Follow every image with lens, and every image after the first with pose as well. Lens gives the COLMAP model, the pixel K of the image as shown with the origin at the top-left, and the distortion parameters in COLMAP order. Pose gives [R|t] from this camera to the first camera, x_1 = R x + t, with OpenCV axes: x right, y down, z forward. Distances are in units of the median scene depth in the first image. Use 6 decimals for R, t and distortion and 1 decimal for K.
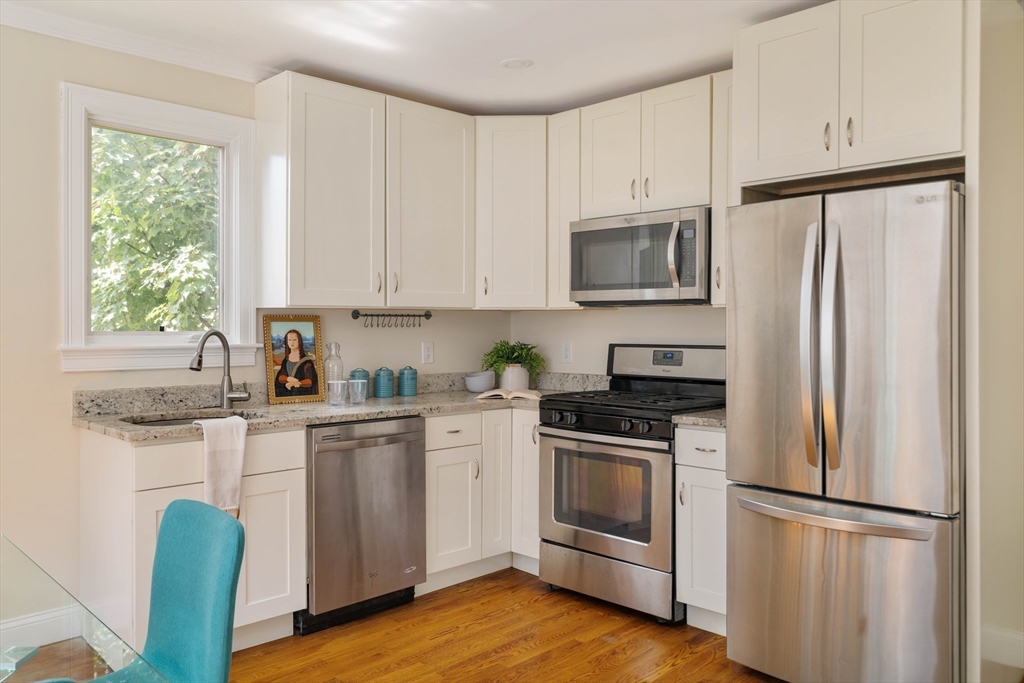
lens RADIAL K [[768.4, 0, 498.2], [0, 768.4, 348.3], [0, 0, 1]] dist [0.003674, -0.000511]
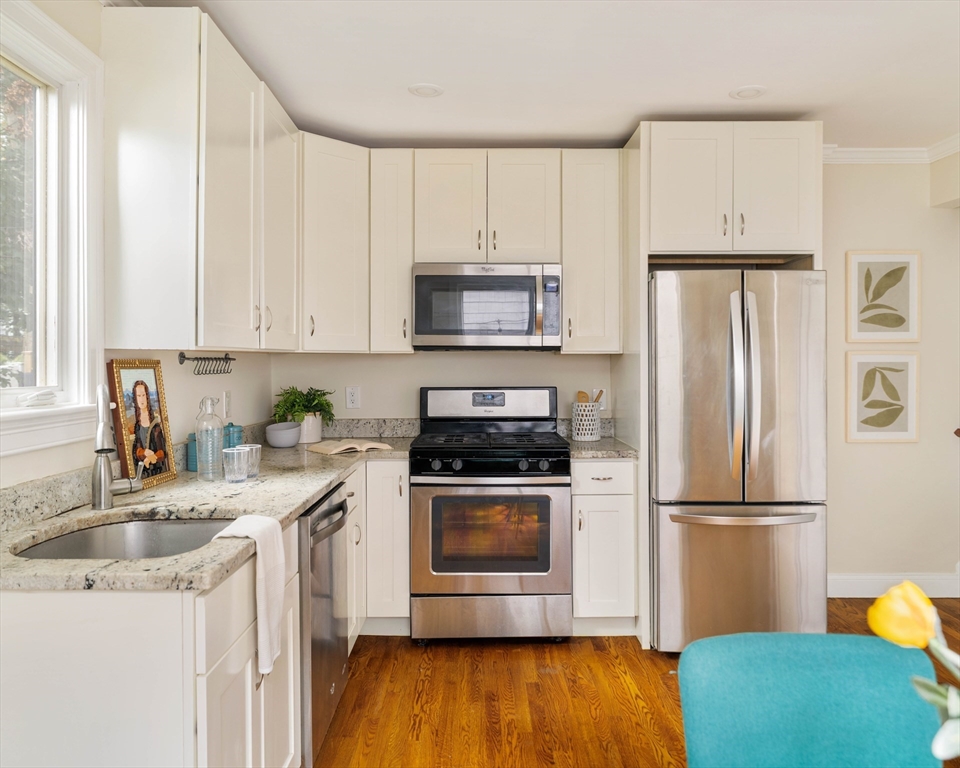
lens RADIAL K [[679.6, 0, 458.8], [0, 679.6, 382.1], [0, 0, 1]] dist [0.005873, -0.001709]
pose [[0.700762, -0.022852, 0.713029, -0.519810], [0.023563, 0.999683, 0.008882, -0.022351], [-0.713006, 0.010577, 0.701079, 0.380699]]
